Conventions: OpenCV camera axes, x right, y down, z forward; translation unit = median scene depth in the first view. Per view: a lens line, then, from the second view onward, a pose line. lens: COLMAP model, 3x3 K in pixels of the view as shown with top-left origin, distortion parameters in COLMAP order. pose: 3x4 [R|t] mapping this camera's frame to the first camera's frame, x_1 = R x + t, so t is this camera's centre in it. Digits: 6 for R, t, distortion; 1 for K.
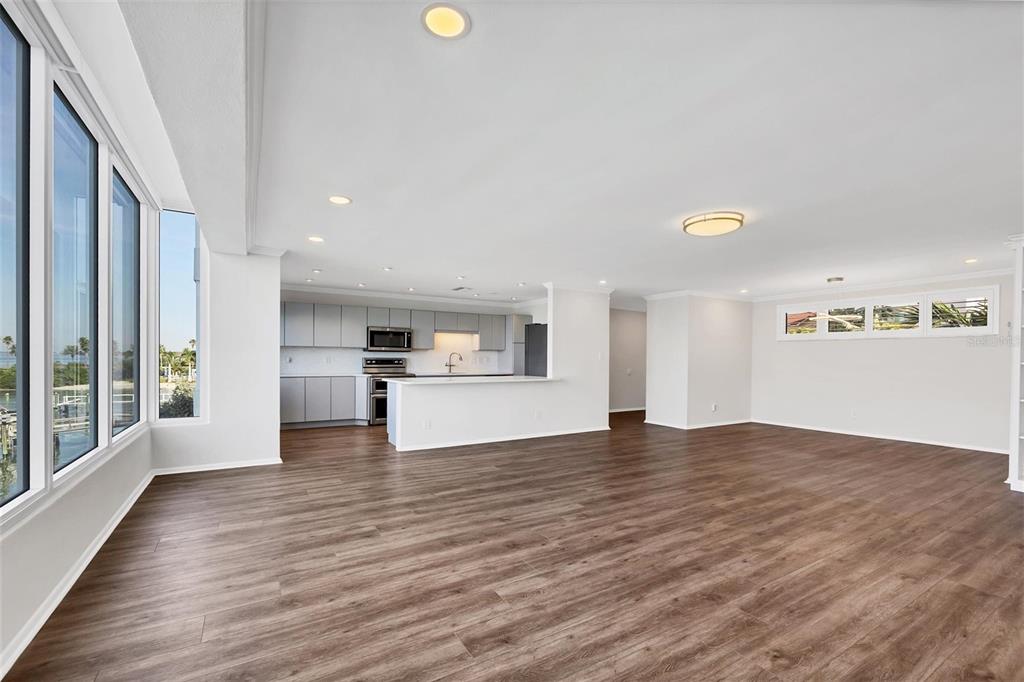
lens RADIAL K [[432.3, 0, 512.0], [0, 432.3, 341.0], [0, 0, 1]] dist [-0.000361, 0.000047]
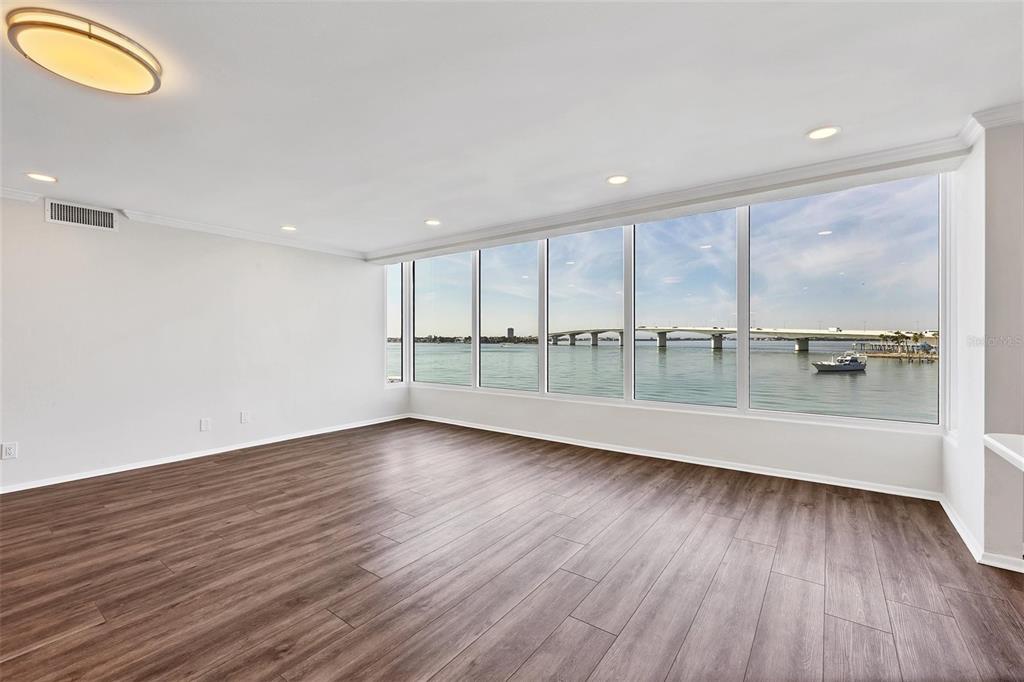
lens RADIAL K [[432.3, 0, 512.0], [0, 432.3, 341.0], [0, 0, 1]] dist [-0.000361, 0.000047]
pose [[-0.923655, -0.004343, -0.383200, 0.255602], [0.008913, 0.999422, -0.032810, 0.065073], [0.383121, -0.033721, -0.923082, 2.113706]]
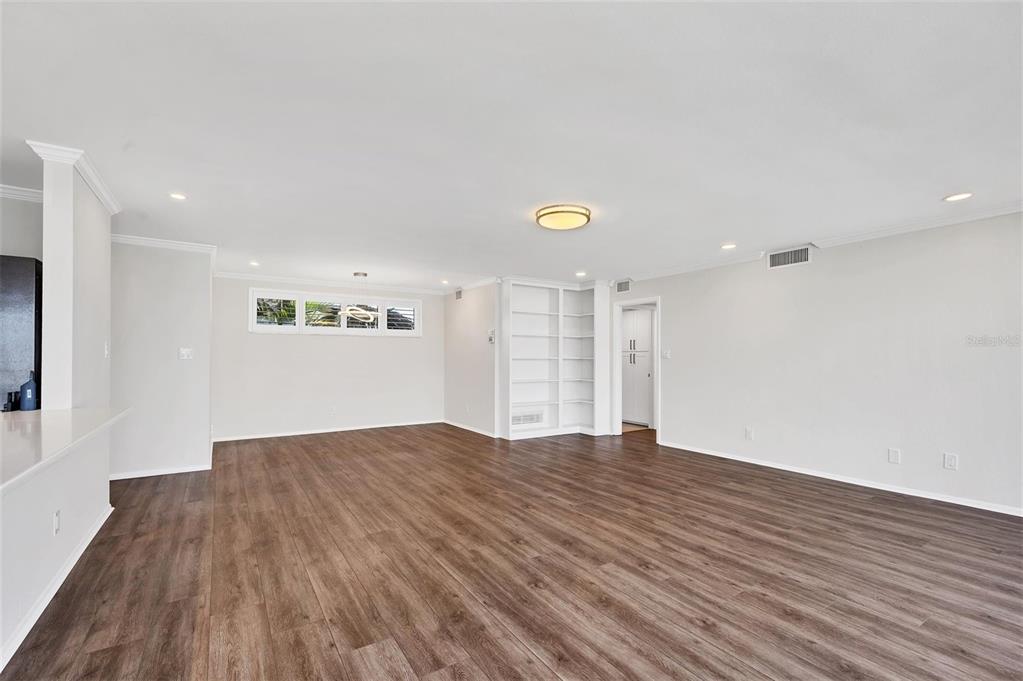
lens RADIAL K [[453.7, 0, 506.7], [0, 453.7, 349.4], [0, 0, 1]] dist [0.001343, 0.000208]
pose [[-0.016451, 0.008343, 0.999830, -0.765759], [-0.039346, 0.999185, -0.008985, 0.029357], [-0.999090, -0.039487, -0.016109, 1.477431]]
